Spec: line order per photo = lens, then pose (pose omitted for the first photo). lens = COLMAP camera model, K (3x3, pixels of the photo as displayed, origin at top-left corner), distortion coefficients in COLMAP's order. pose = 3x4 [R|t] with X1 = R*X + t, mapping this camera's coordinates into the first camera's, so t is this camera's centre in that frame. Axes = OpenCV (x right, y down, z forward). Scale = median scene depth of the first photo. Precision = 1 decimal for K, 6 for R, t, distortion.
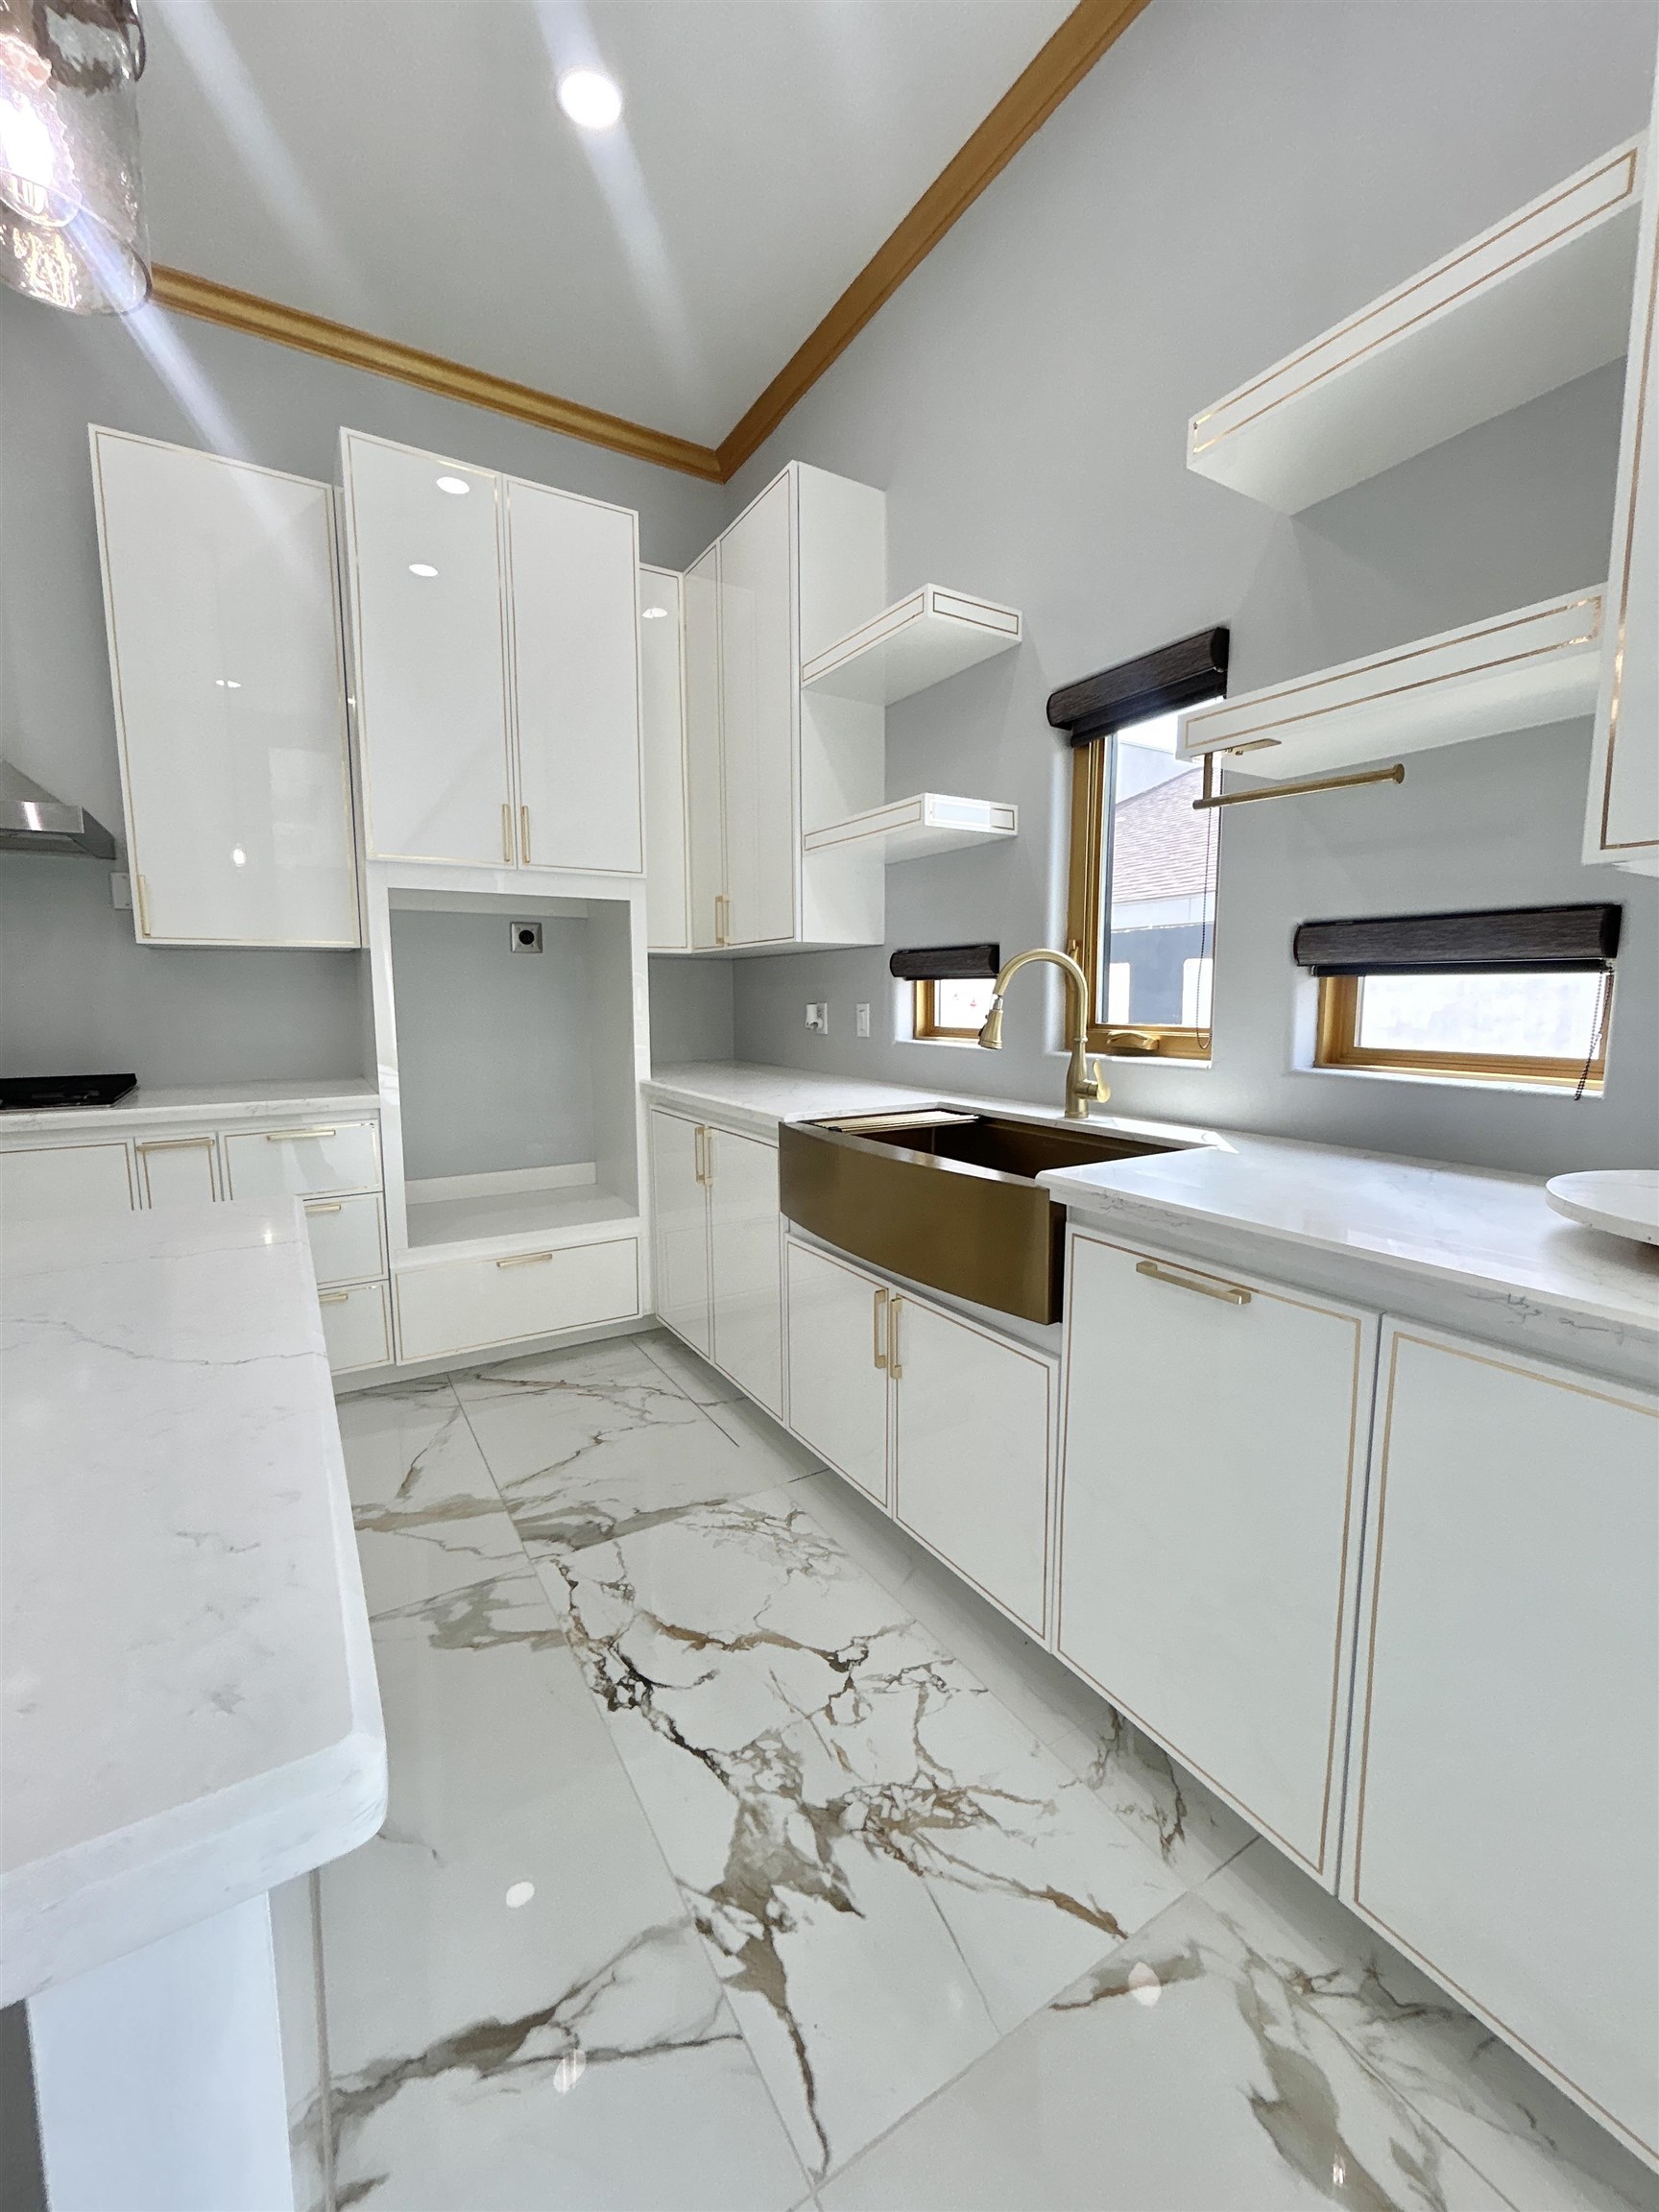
lens RADIAL K [[899.1, 0, 826.3], [0, 899.1, 1097.8], [0, 0, 1]] dist [-0.003506, 0.001163]
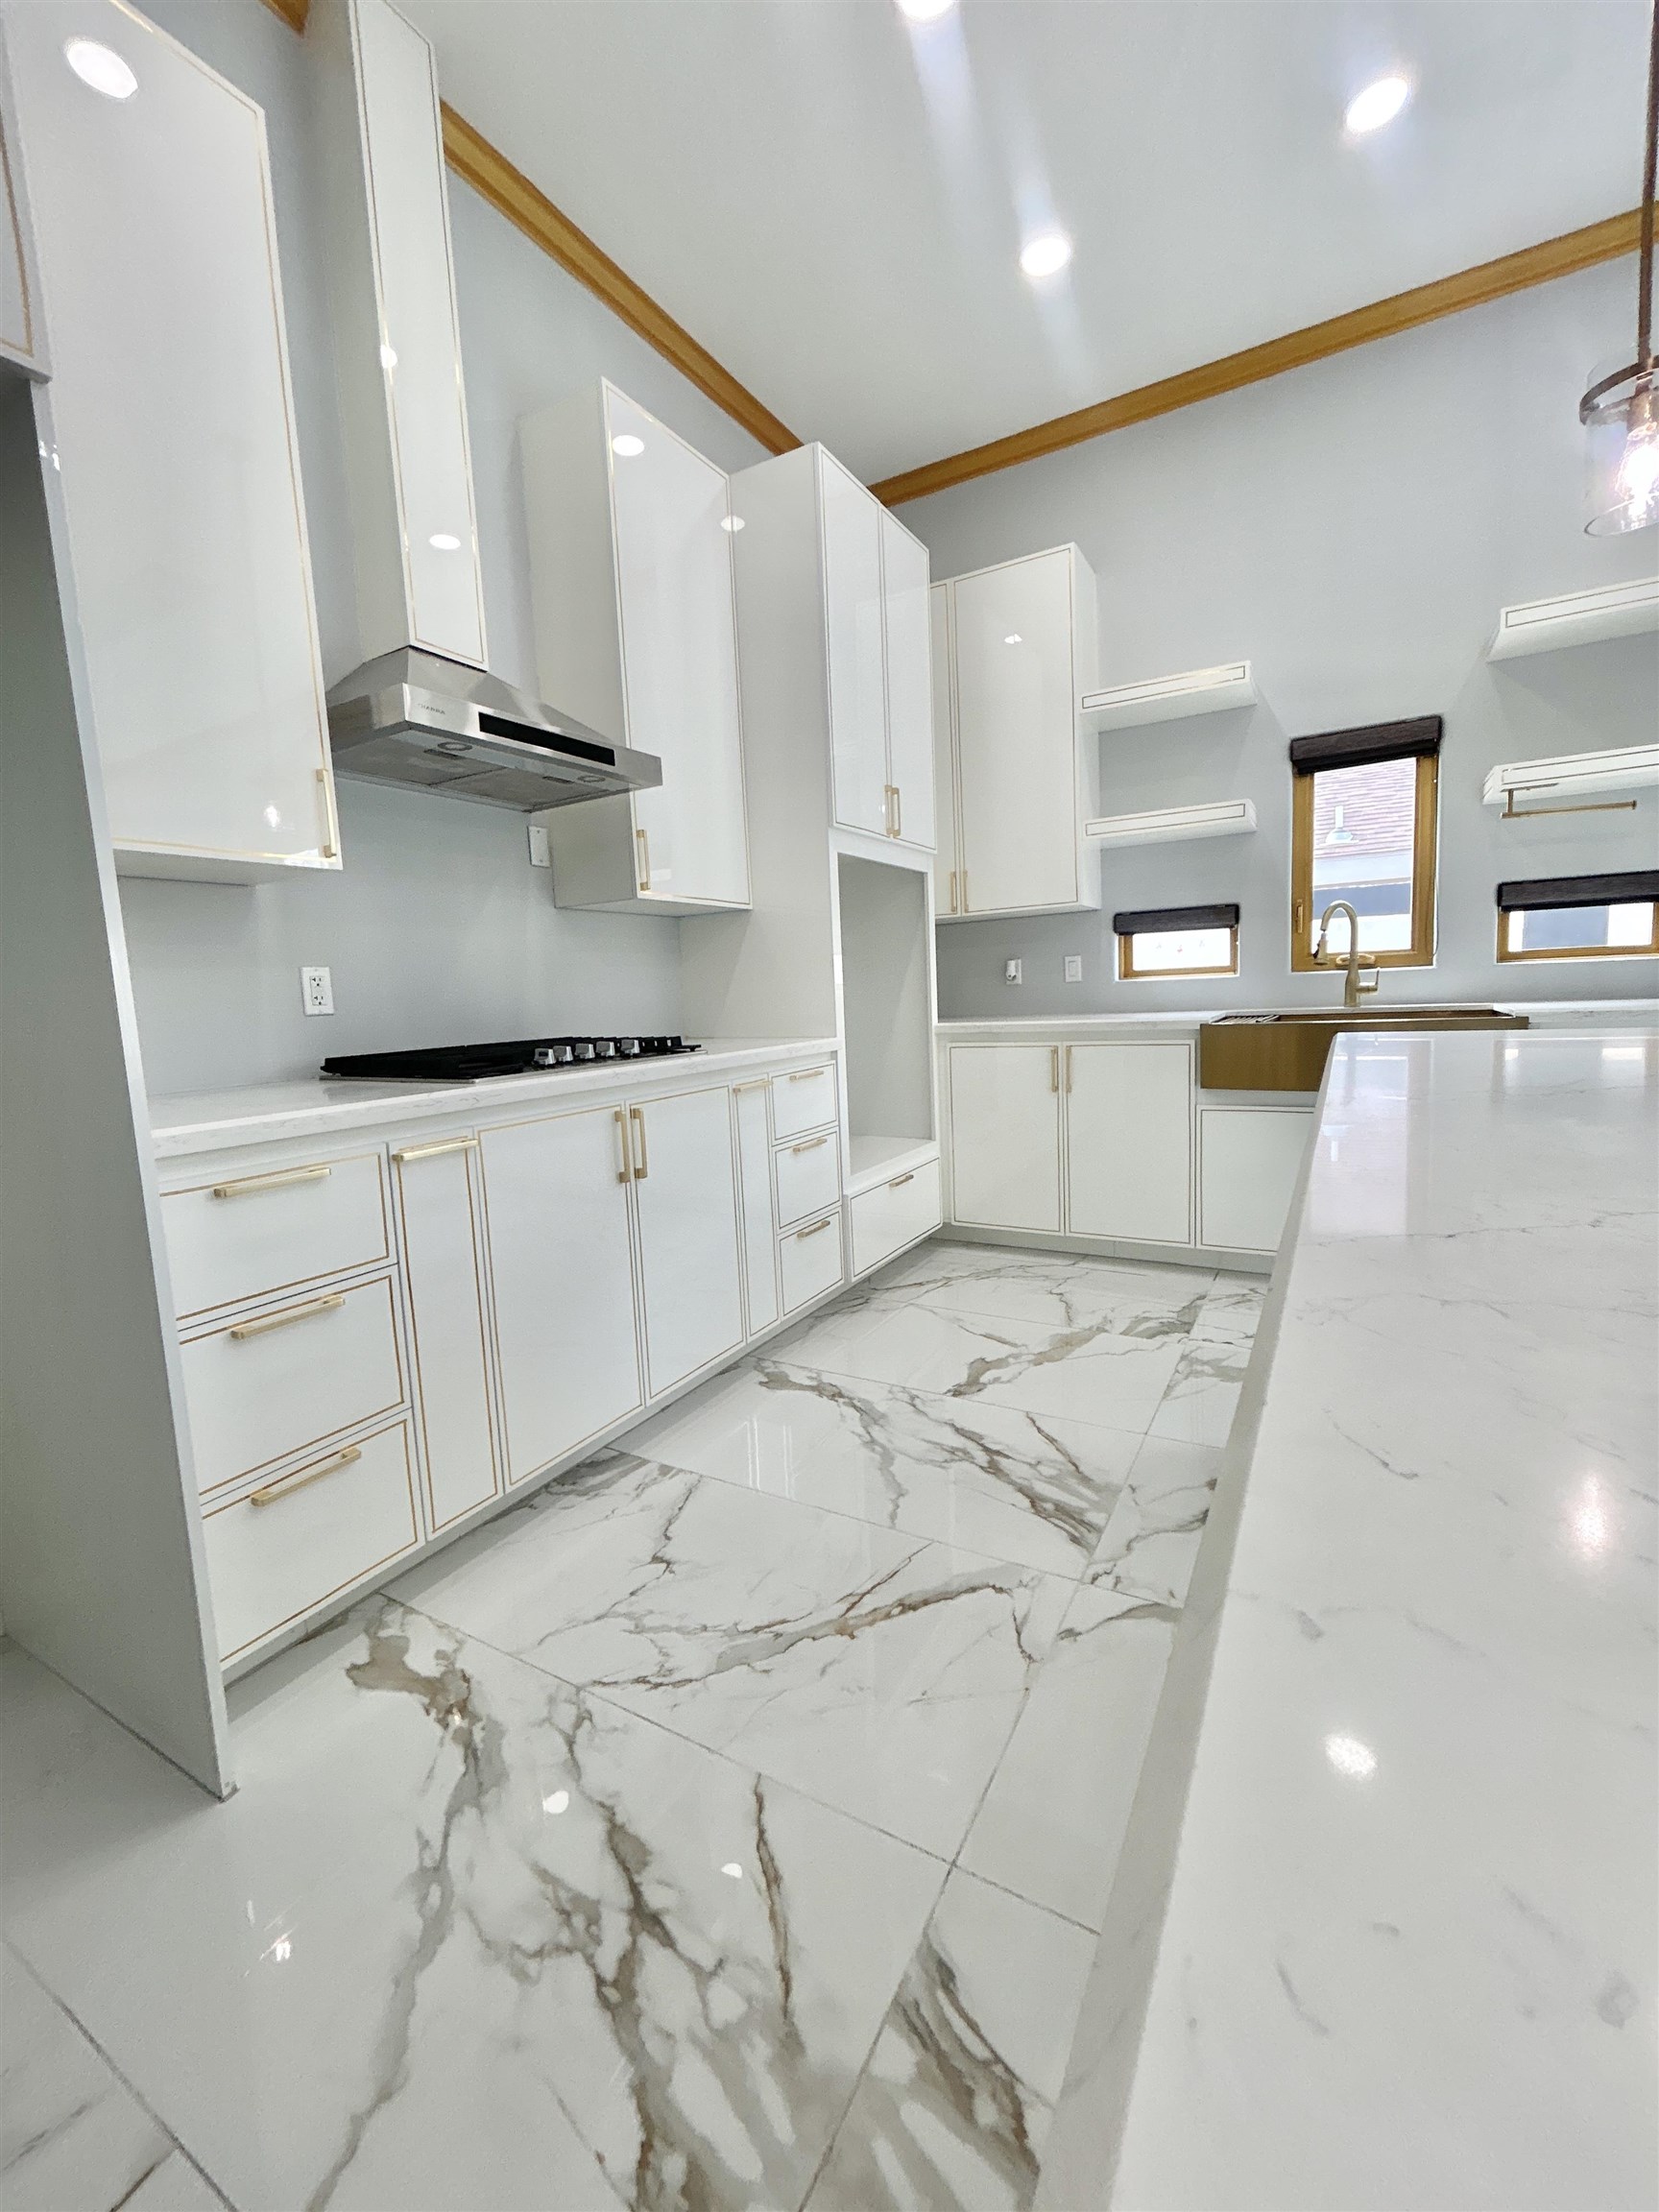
lens RADIAL K [[888.3, 0, 824.1], [0, 888.3, 1092.3], [0, 0, 1]] dist [-0.011462, 0.000447]
pose [[0.881591, -0.090851, 0.463188, -1.158145], [0.098684, 0.995092, 0.007353, 0.061419], [-0.461582, 0.039227, 0.886230, 0.036500]]
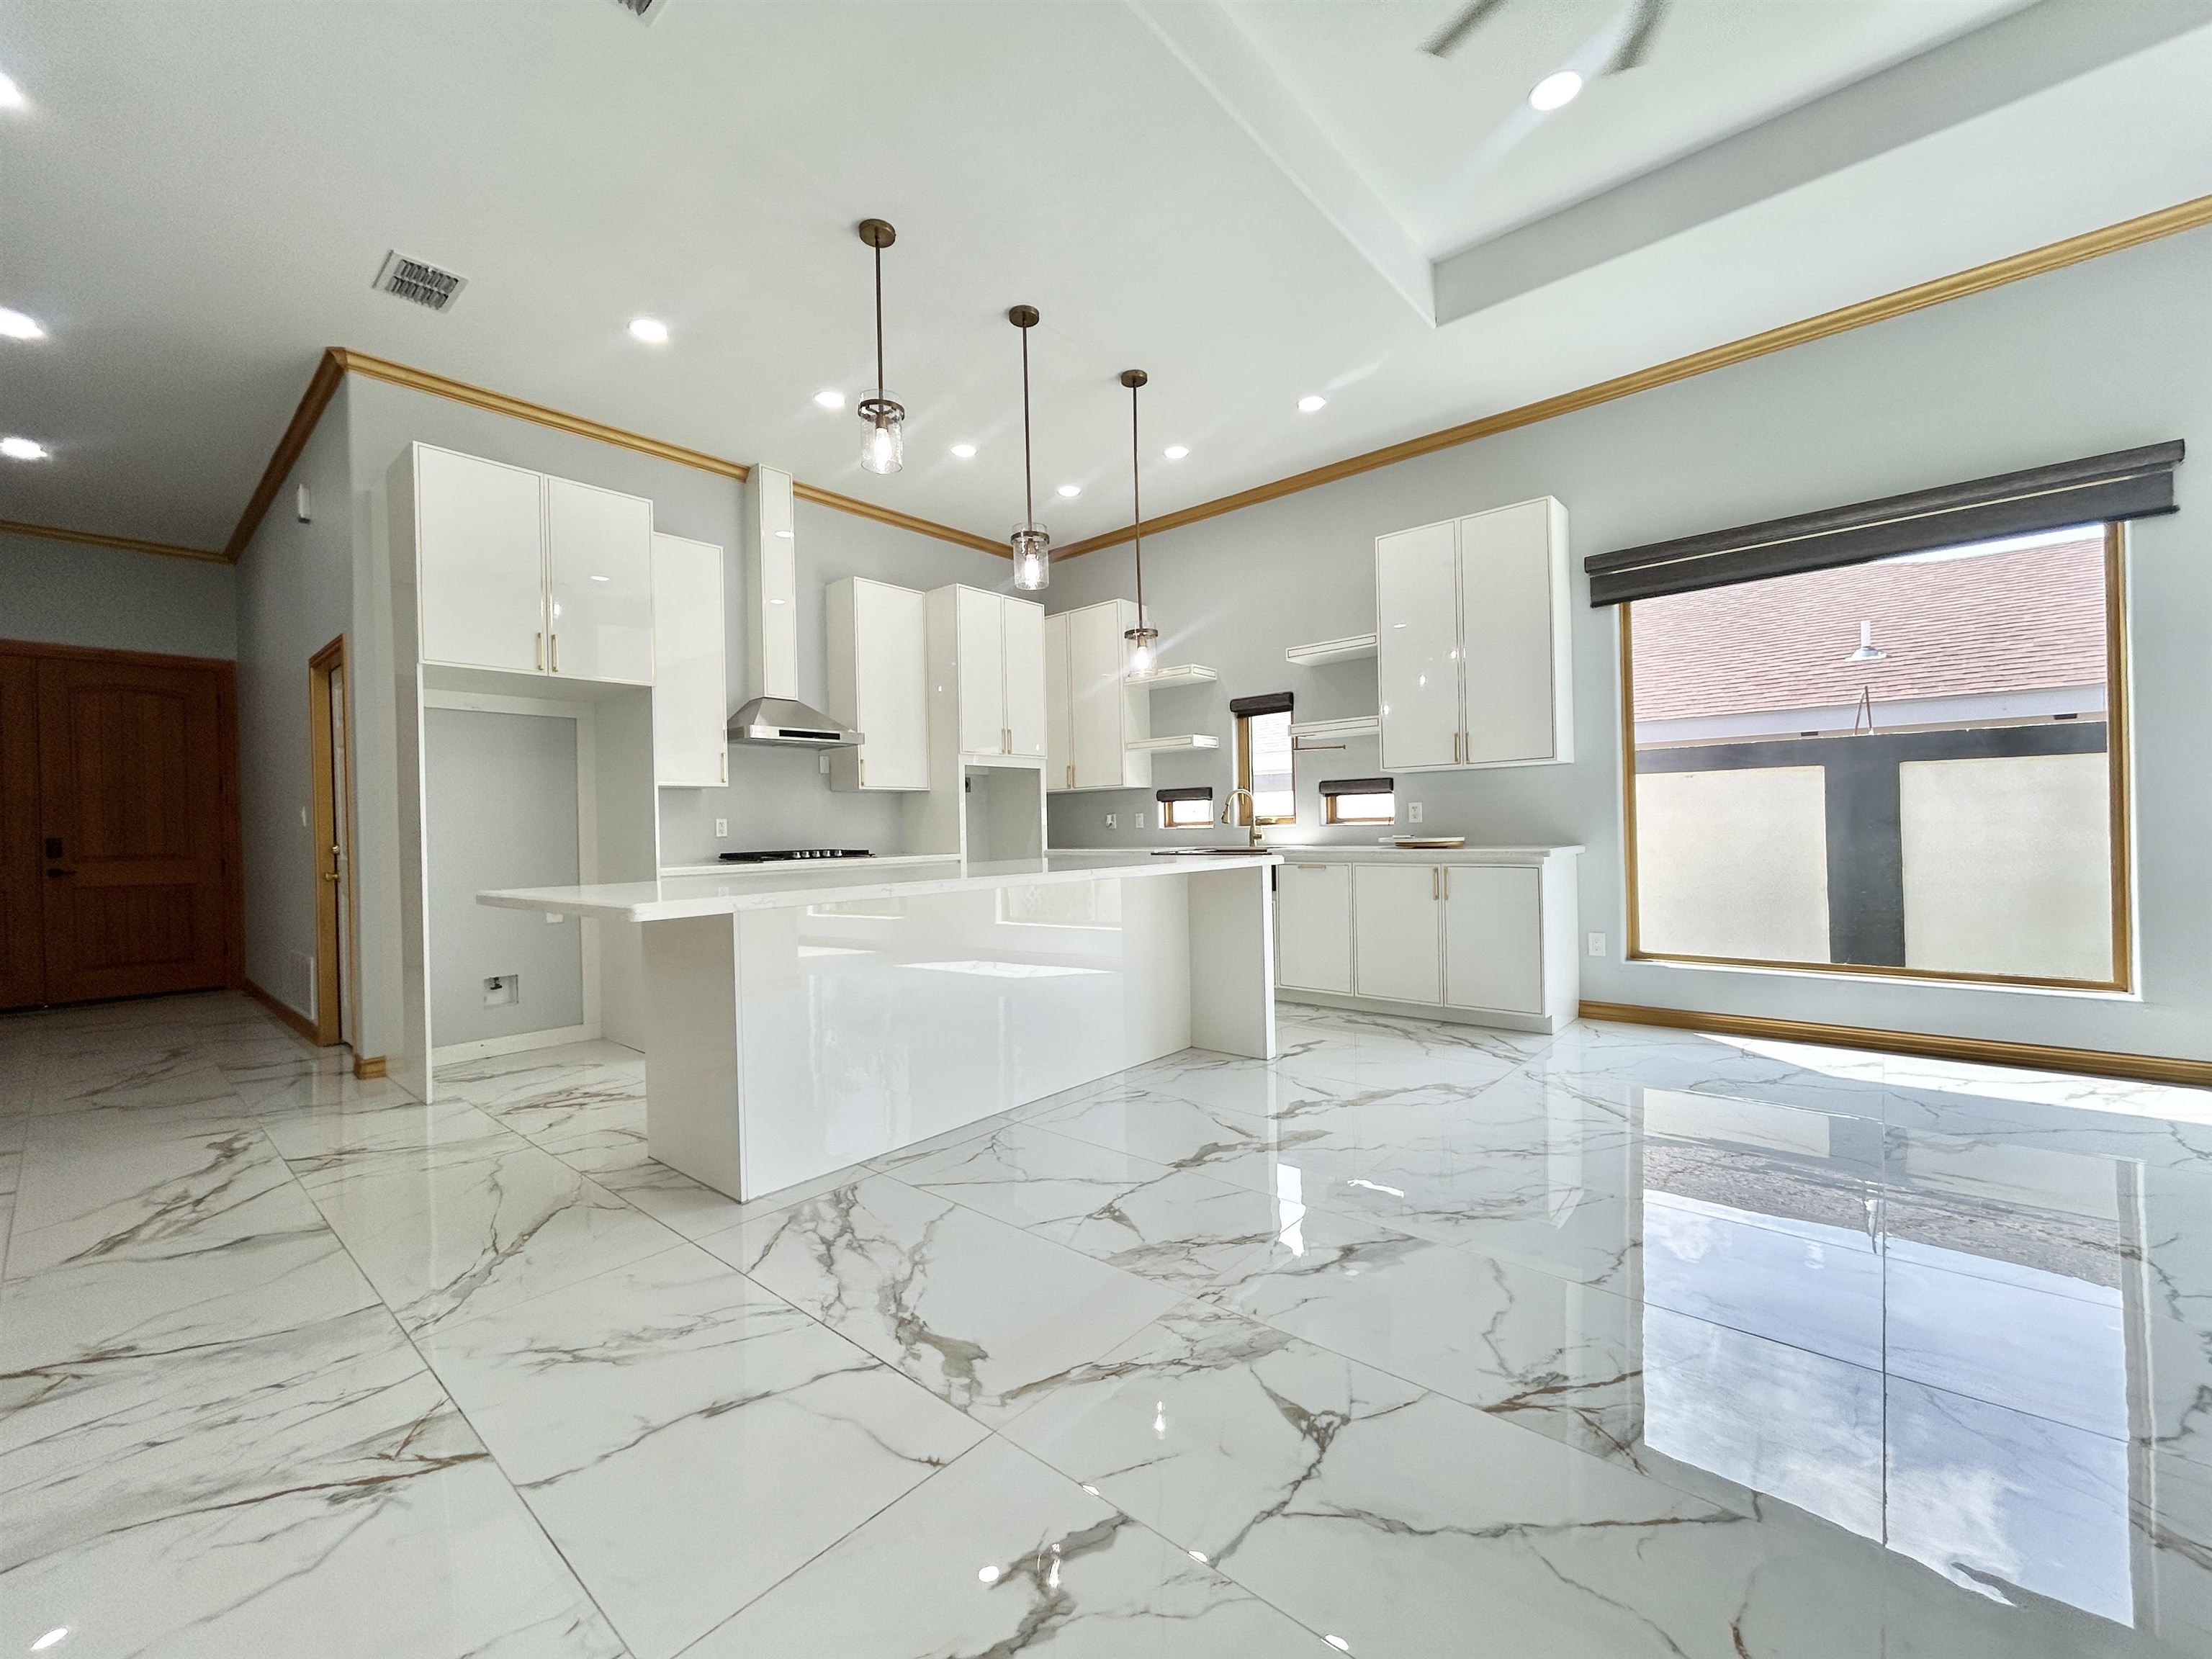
lens RADIAL K [[899.1, 0, 1098.5], [0, 899.1, 831.5], [0, 0, 1]] dist [-0.003506, 0.001163]
pose [[0.953607, -0.020531, 0.300353, -0.951992], [0.054909, 0.992799, -0.106467, 0.227427], [-0.296004, 0.118020, 0.947868, -1.431841]]
